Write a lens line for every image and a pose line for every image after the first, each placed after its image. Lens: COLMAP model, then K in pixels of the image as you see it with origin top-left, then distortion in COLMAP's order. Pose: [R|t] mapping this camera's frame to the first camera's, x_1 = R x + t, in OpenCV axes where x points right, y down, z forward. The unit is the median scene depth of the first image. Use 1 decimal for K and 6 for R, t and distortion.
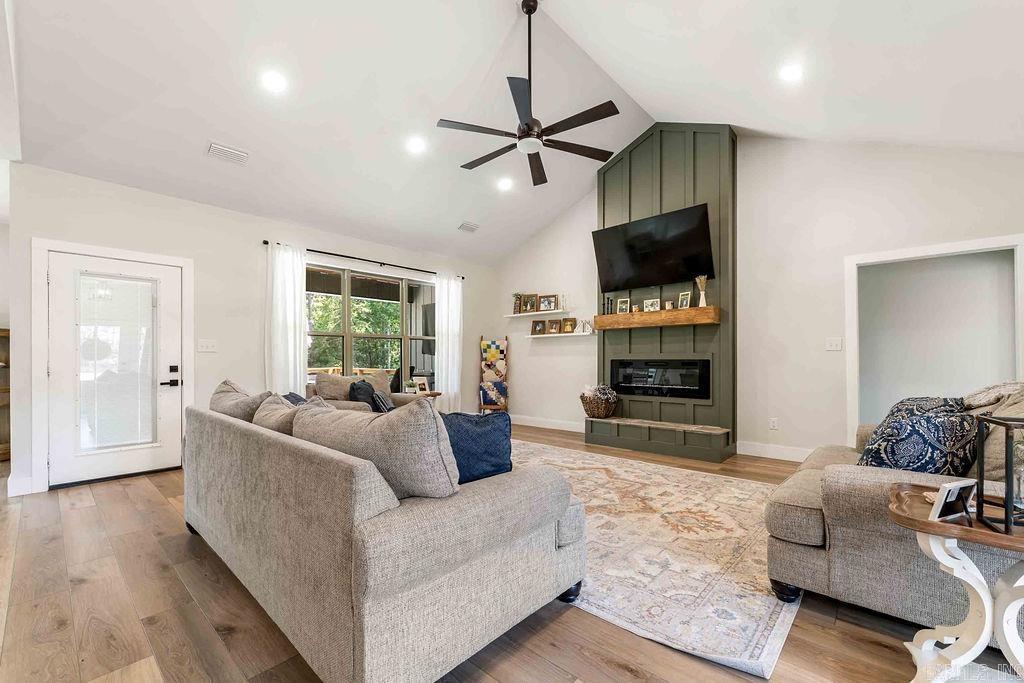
lens RADIAL K [[420.1, 0, 506.8], [0, 420.1, 361.0], [0, 0, 1]] dist [-0.000773, -0.000252]
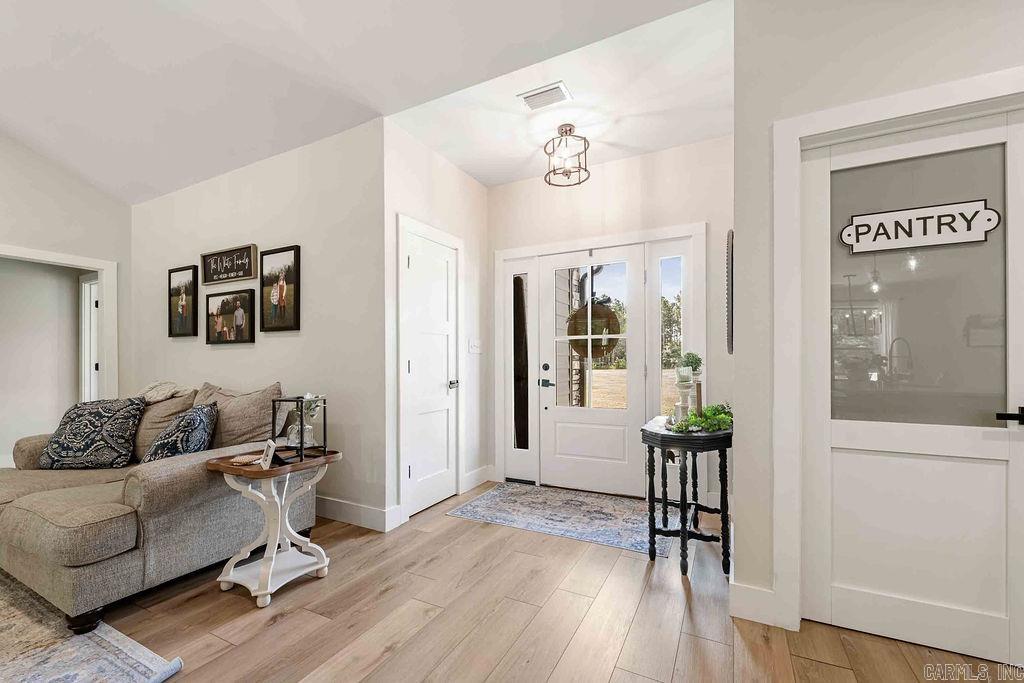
lens RADIAL K [[423.1, 0, 516.2], [0, 423.1, 359.2], [0, 0, 1]] dist [0.000450, -0.000163]
pose [[-0.264617, 0.008635, 0.964315, -0.165805], [0.009500, 0.999935, -0.006347, -0.000965], [-0.964307, 0.007482, -0.264681, 0.122639]]
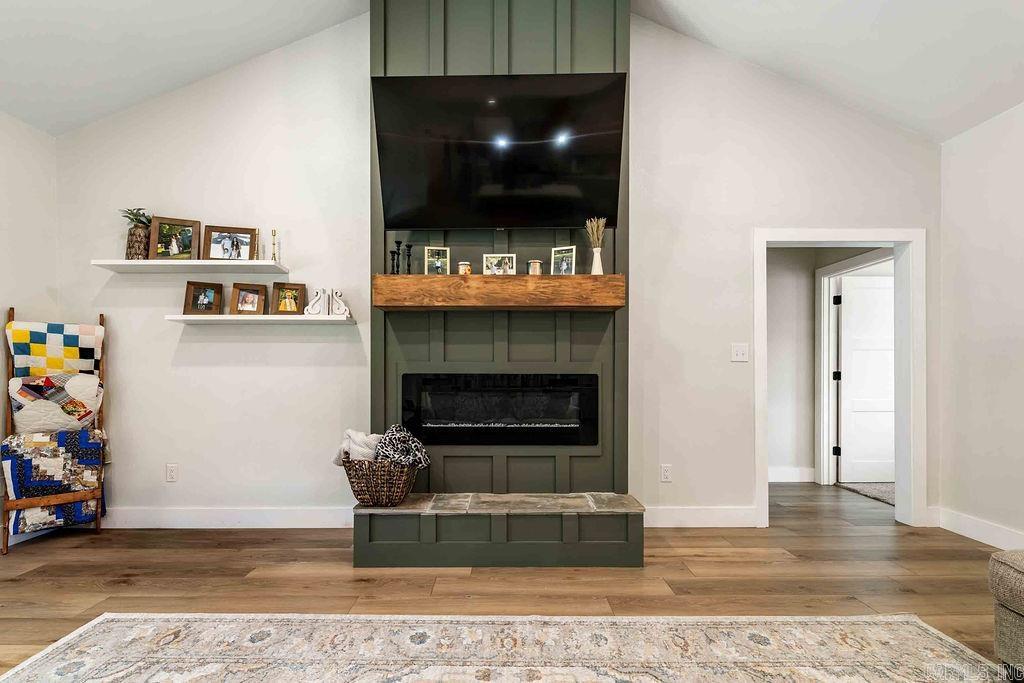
lens RADIAL K [[435.1, 0, 509.3], [0, 435.1, 374.9], [0, 0, 1]] dist [0.001451, -0.000396]
pose [[0.733203, -0.002653, 0.680004, 0.001315], [0.000581, 0.999994, 0.003274, -0.003618], [-0.680009, -0.002005, 0.733201, 0.588313]]
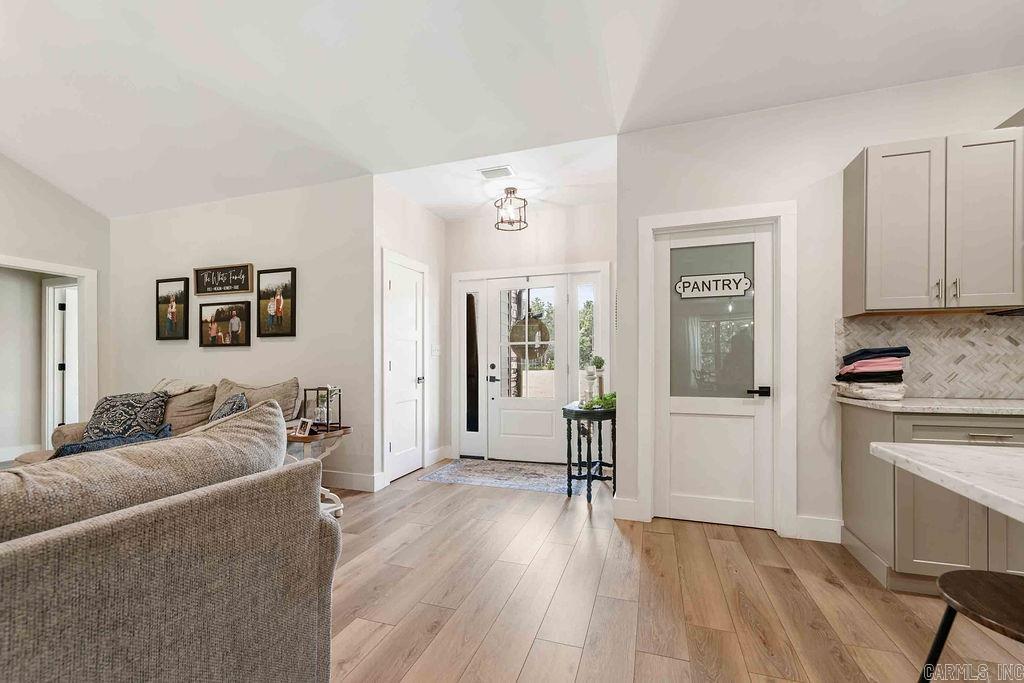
lens RADIAL K [[423.1, 0, 516.2], [0, 423.1, 359.2], [0, 0, 1]] dist [0.000450, -0.000163]
pose [[-0.410723, 0.010170, 0.911703, -0.337543], [0.008830, 0.999935, -0.007176, -0.000339], [-0.911717, 0.005103, -0.410786, 0.211549]]
